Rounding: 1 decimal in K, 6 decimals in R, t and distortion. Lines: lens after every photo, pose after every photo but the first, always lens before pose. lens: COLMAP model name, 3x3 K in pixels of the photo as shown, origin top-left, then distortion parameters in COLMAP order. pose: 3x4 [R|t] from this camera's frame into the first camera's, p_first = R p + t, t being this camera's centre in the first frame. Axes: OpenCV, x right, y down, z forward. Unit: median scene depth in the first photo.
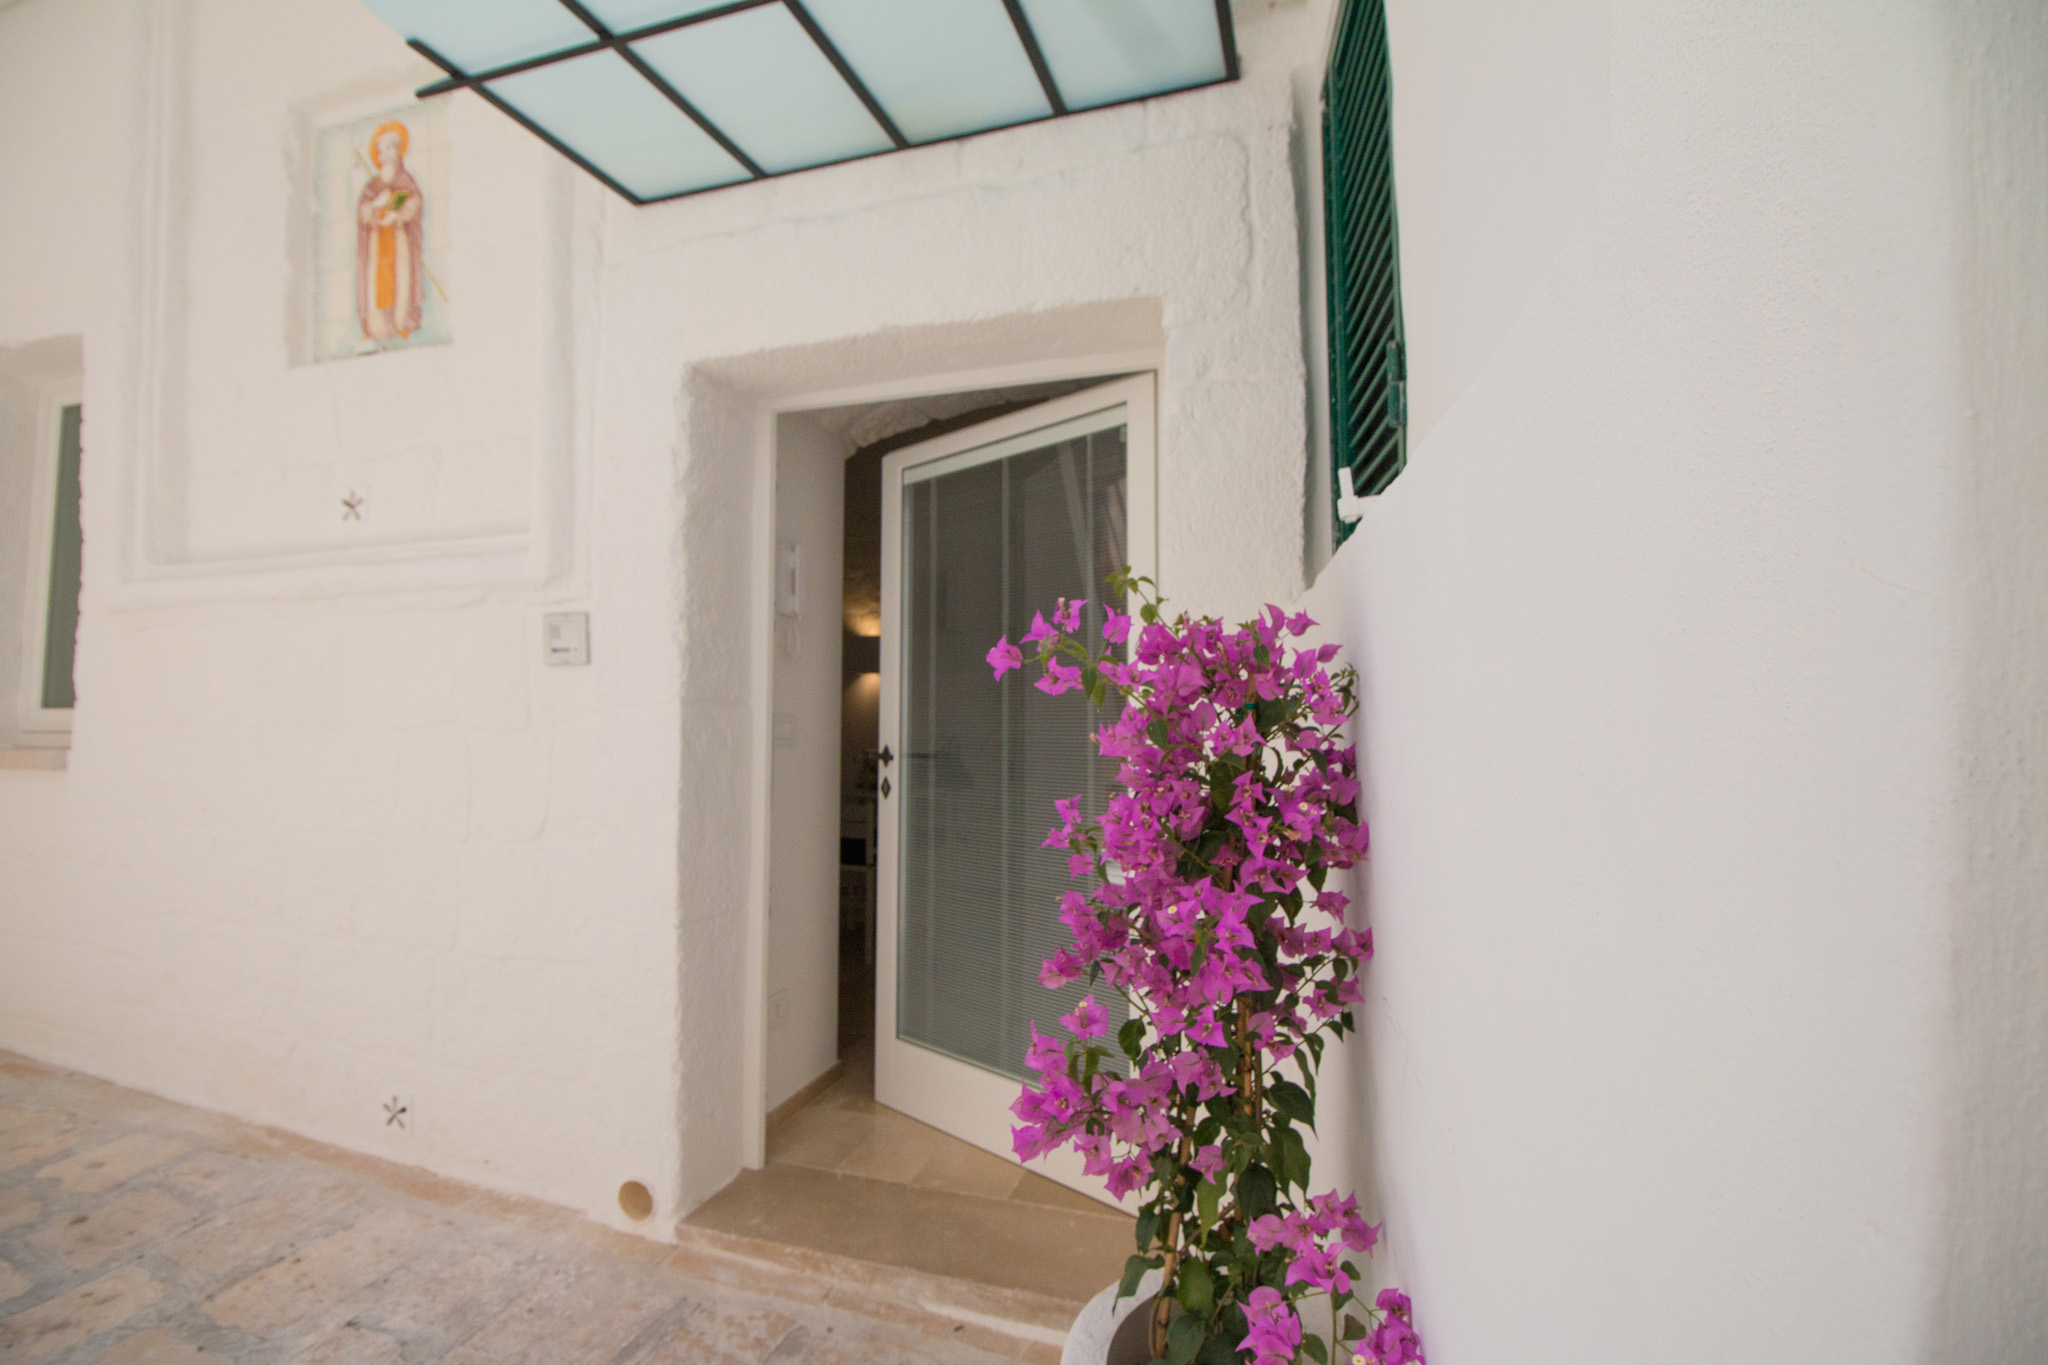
lens RADIAL K [[941.4, 0, 1025.7], [0, 941.4, 671.9], [0, 0, 1]] dist [-0.000092, -0.012657]
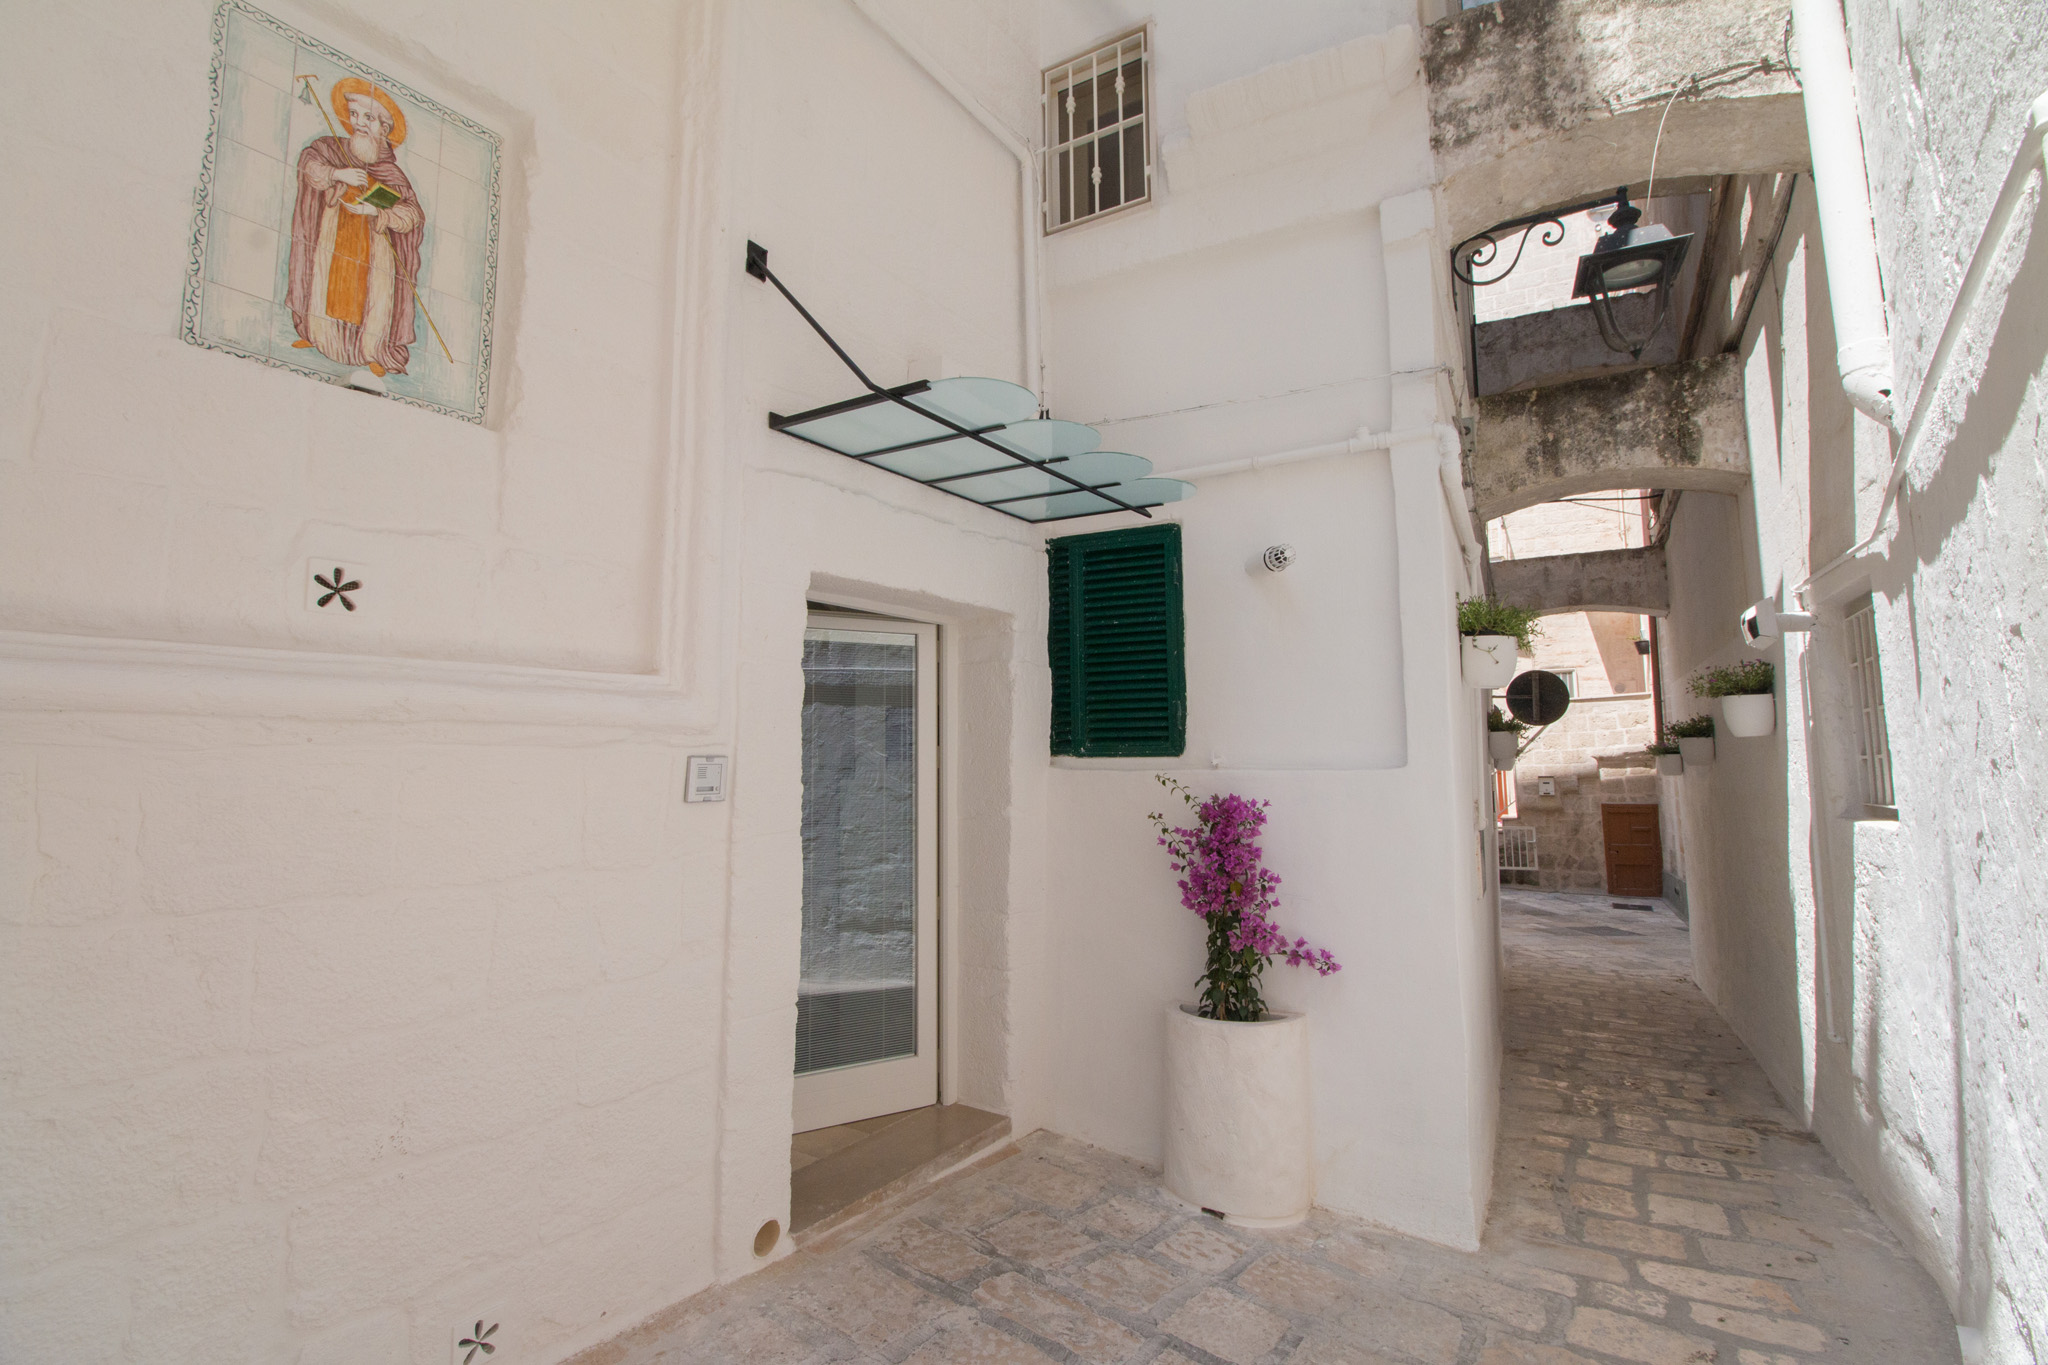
lens RADIAL K [[941.4, 0, 1025.7], [0, 941.4, 671.9], [0, 0, 1]] dist [-0.000092, -0.012657]
pose [[0.279018, 0.088405, 0.956208, -1.234931], [-0.044010, 0.995884, -0.079231, -0.075637], [-0.959277, -0.019976, 0.281760, 0.267740]]
